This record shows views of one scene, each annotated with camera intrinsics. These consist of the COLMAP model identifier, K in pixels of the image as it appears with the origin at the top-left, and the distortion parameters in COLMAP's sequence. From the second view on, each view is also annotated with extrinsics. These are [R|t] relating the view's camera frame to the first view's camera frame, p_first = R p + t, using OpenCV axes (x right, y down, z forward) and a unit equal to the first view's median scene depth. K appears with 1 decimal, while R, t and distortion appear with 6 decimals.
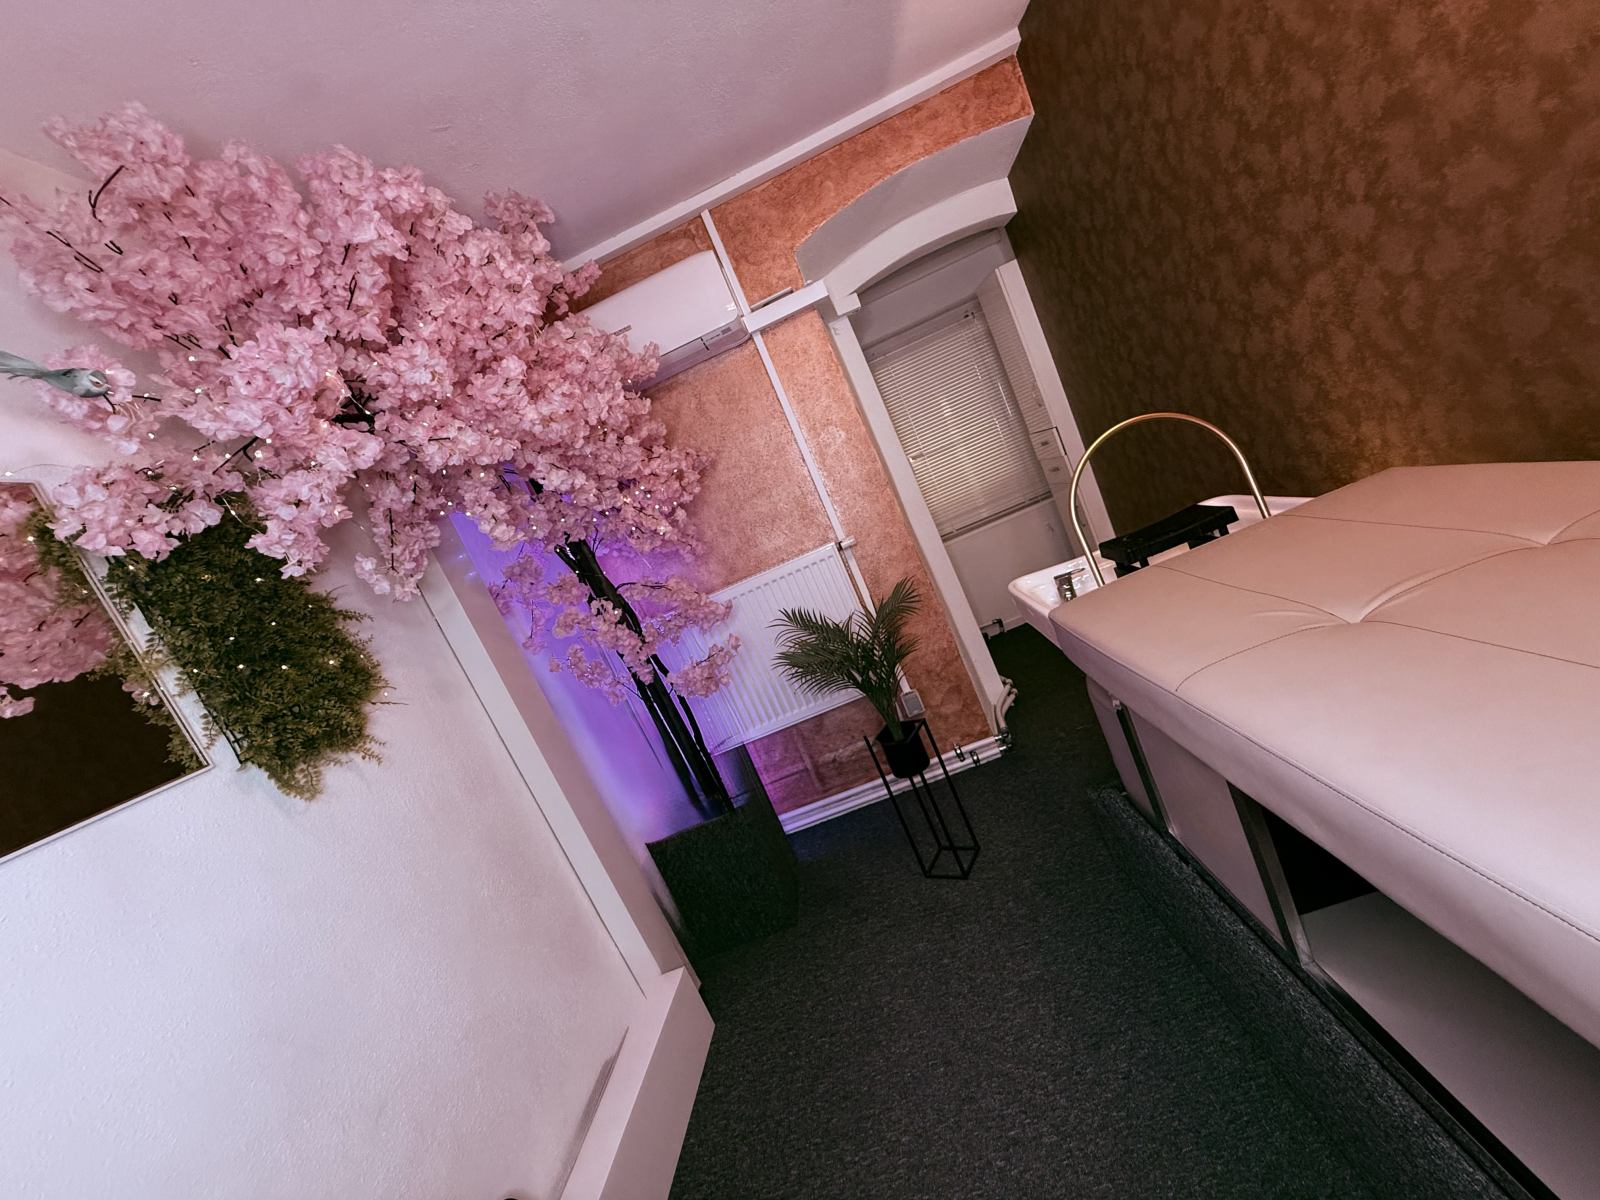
lens RADIAL K [[637.8, 0, 798.7], [0, 637.8, 602.8], [0, 0, 1]] dist [0.000947, -0.000102]
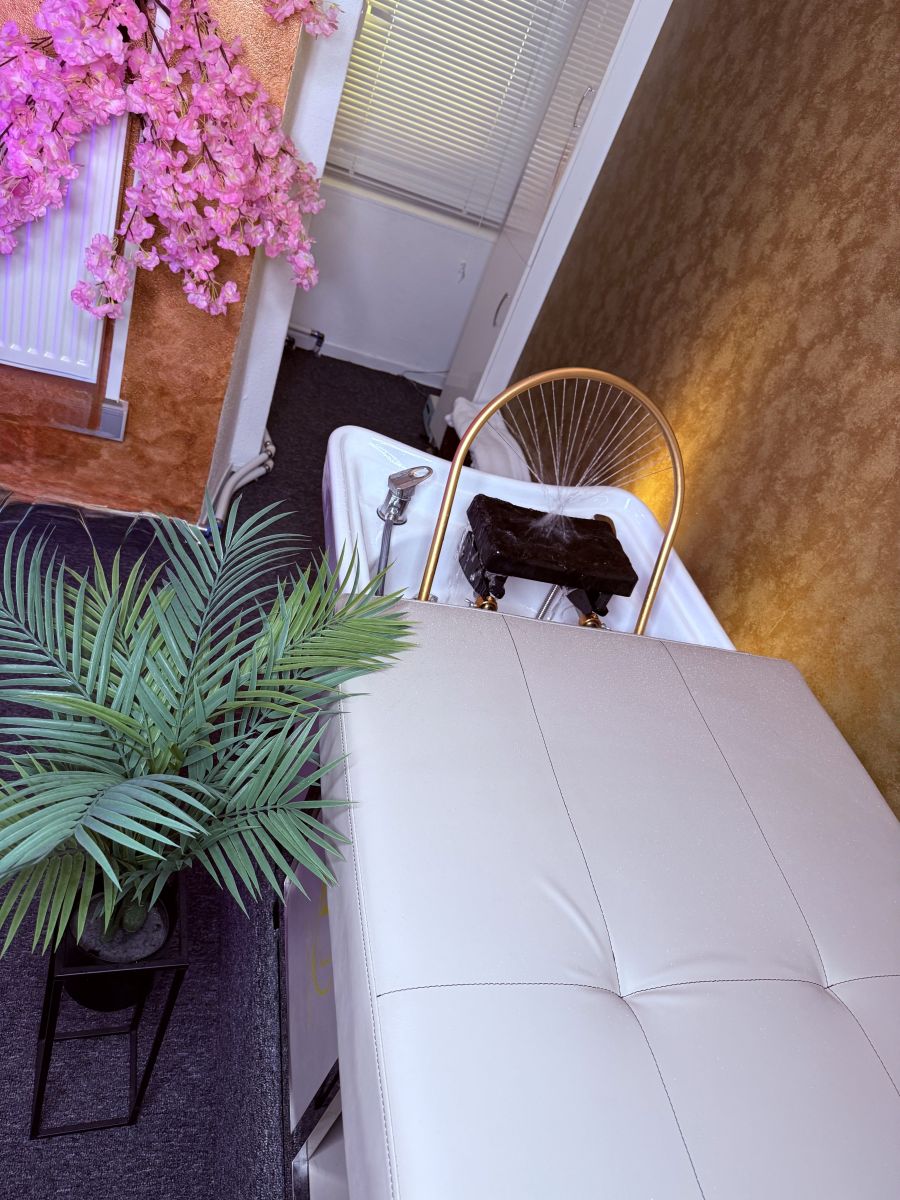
lens RADIAL K [[855.6, 0, 457.8], [0, 855.6, 602.5], [0, 0, 1]] dist [0.048786, -0.062746]
pose [[0.695911, 0.411118, 0.588804, 0.003046], [-0.638933, 0.728760, 0.246319, -0.174638], [-0.327831, -0.547622, 0.769829, 0.246567]]
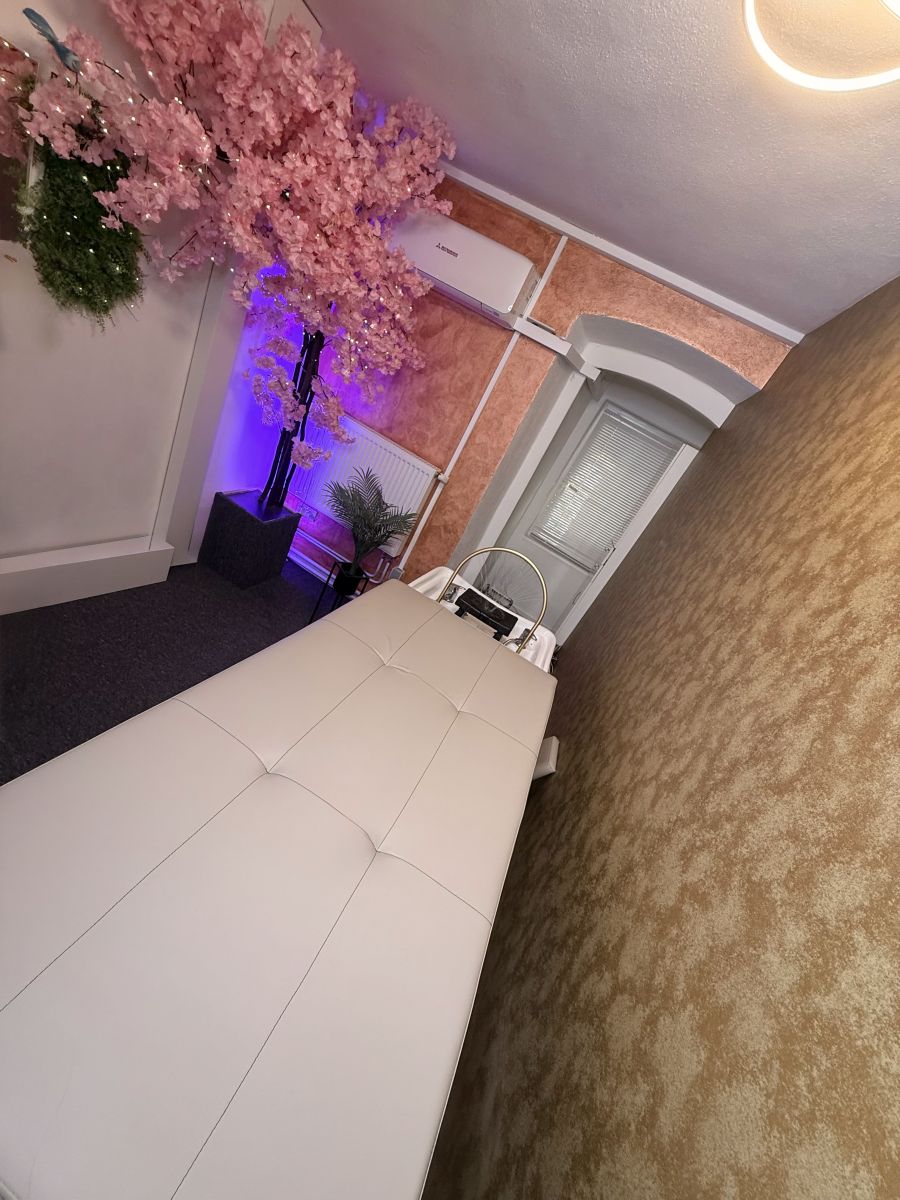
lens RADIAL K [[481.7, 0, 460.0], [0, 481.7, 604.7], [0, 0, 1]] dist [-0.021626, 0.006265]
pose [[0.599787, 0.795996, 0.081521, 0.320195], [-0.786059, 0.567110, 0.245960, -0.304462], [0.149552, -0.211604, 0.965846, -0.220364]]
